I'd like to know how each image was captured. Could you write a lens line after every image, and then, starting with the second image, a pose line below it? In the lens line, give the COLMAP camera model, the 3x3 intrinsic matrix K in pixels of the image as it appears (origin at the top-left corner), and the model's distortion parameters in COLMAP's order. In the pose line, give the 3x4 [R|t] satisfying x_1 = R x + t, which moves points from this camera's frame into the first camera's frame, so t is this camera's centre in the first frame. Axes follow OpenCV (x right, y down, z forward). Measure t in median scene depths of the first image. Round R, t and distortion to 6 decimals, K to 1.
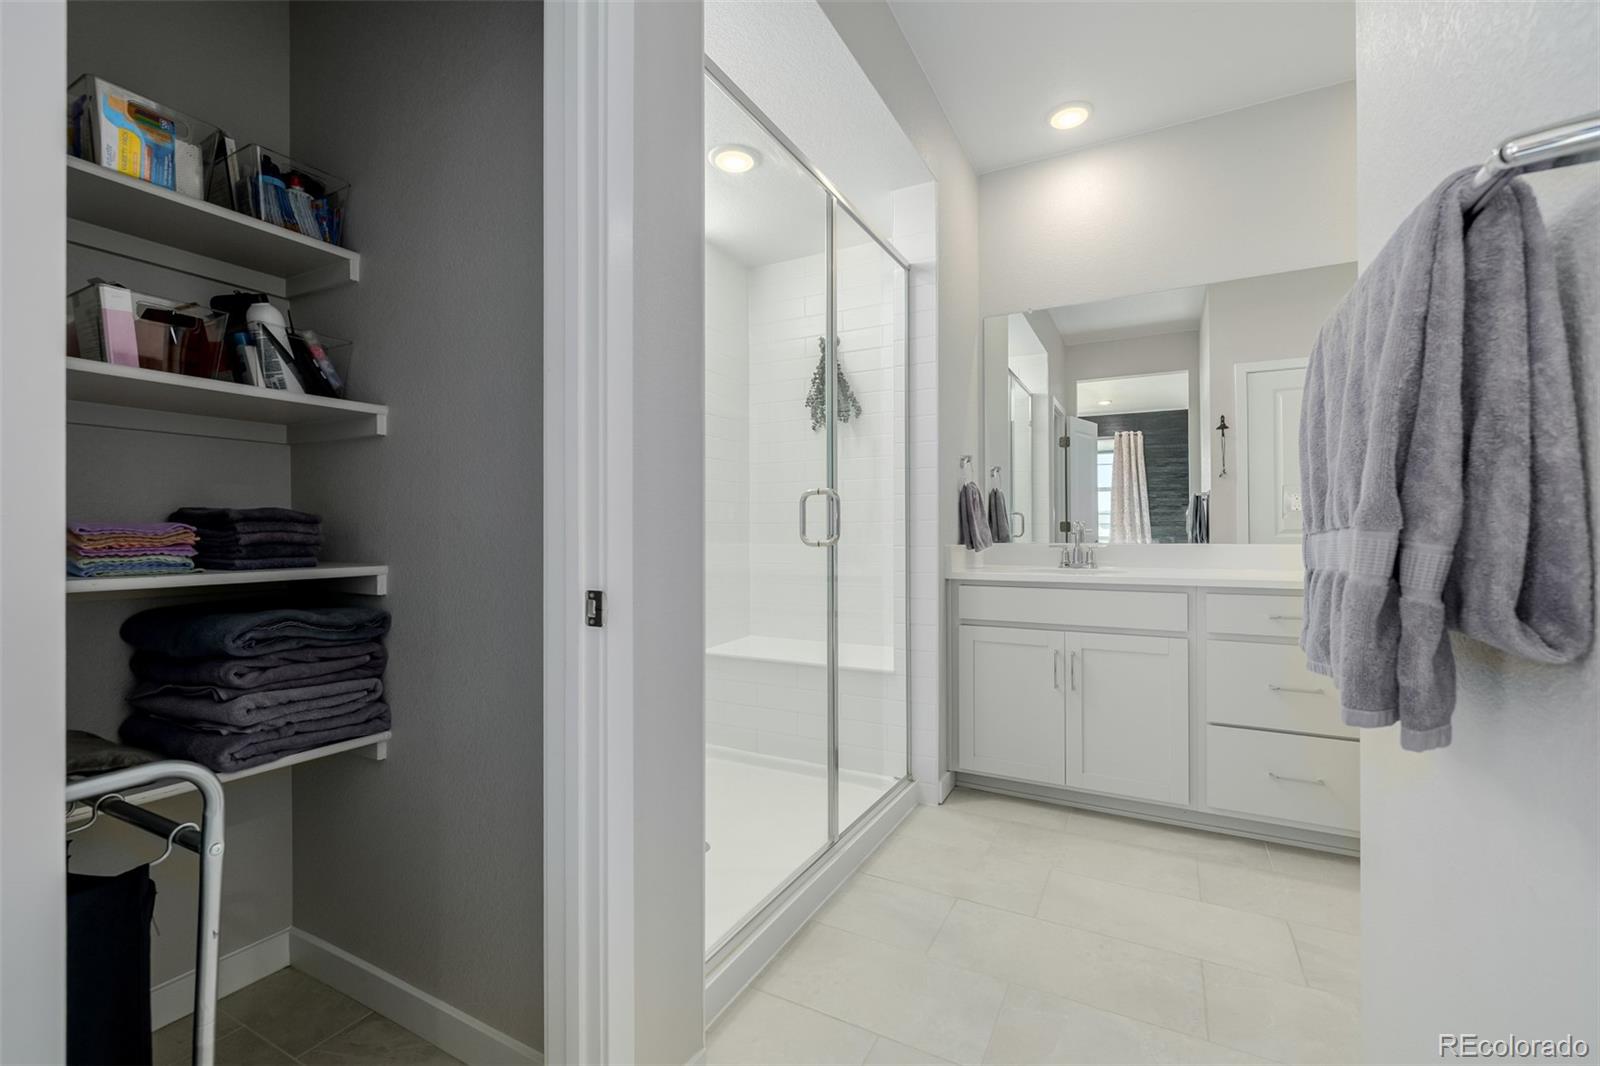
lens RADIAL K [[676.2, 0, 804.1], [0, 676.2, 529.5], [0, 0, 1]] dist [0.002113, -0.000170]
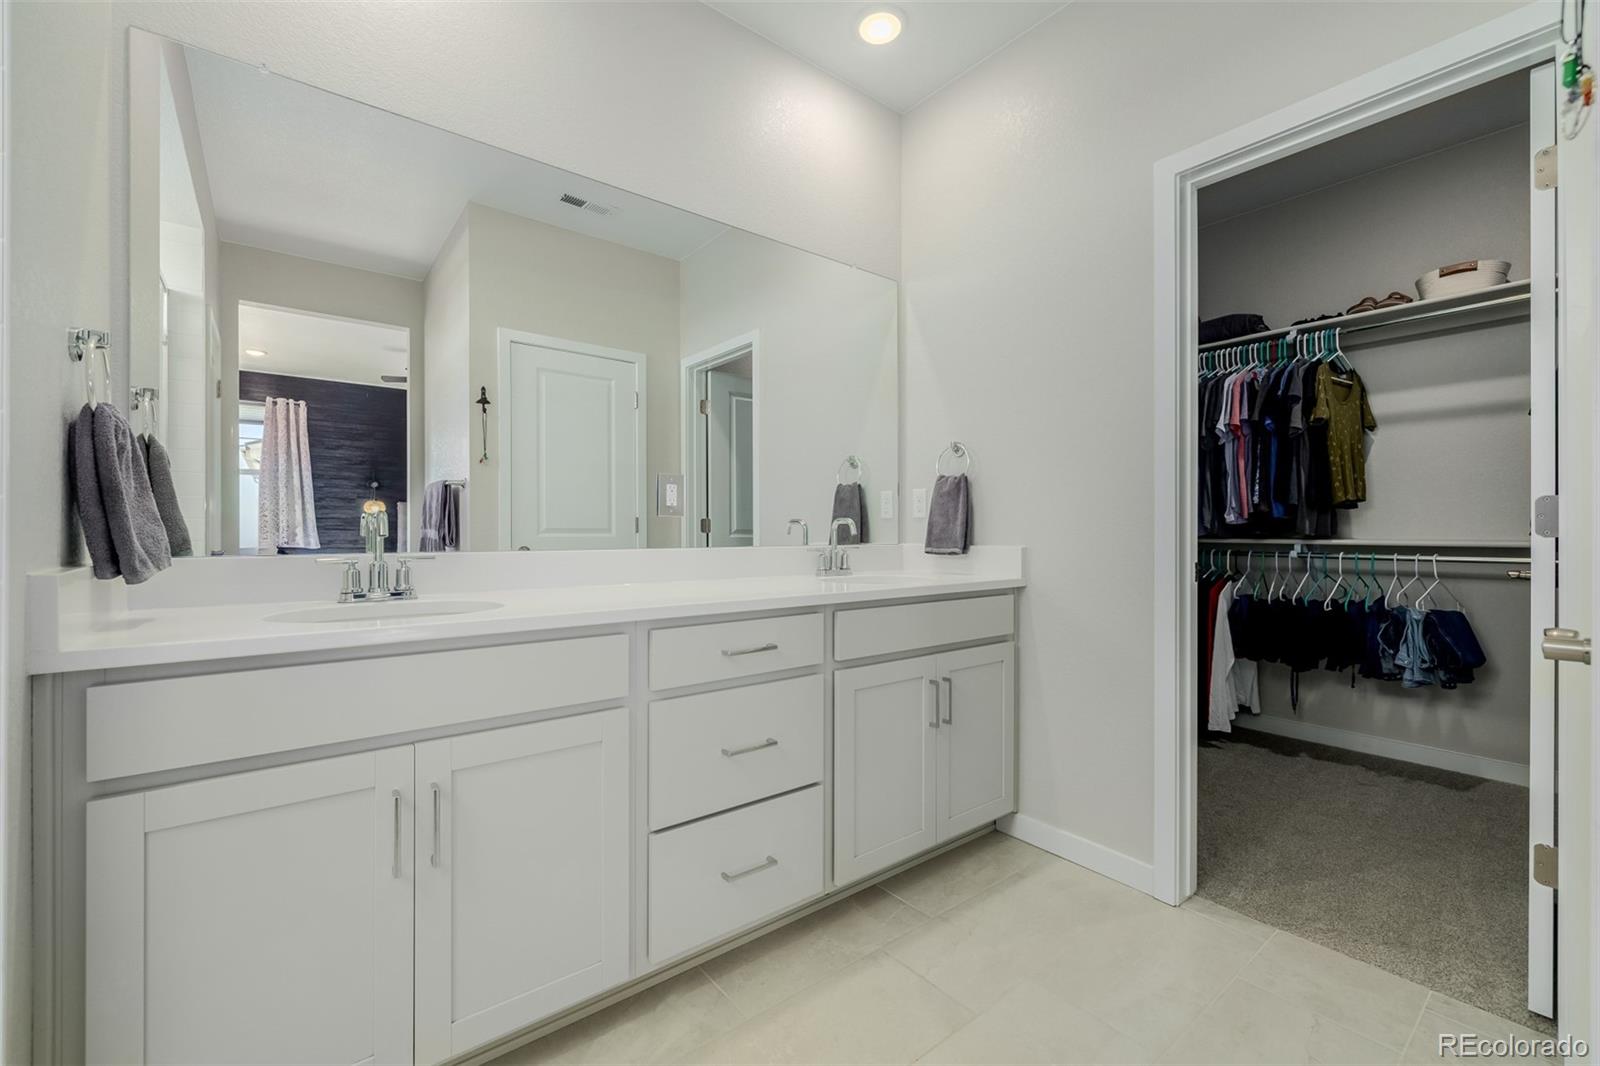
lens RADIAL K [[676.2, 0, 801.6], [0, 676.2, 527.8], [0, 0, 1]] dist [0.002113, -0.000170]
pose [[0.410709, 0.004013, 0.911758, 0.024105], [-0.005213, 0.999984, -0.002053, -0.000083], [-0.911752, -0.003910, 0.410723, 0.200709]]
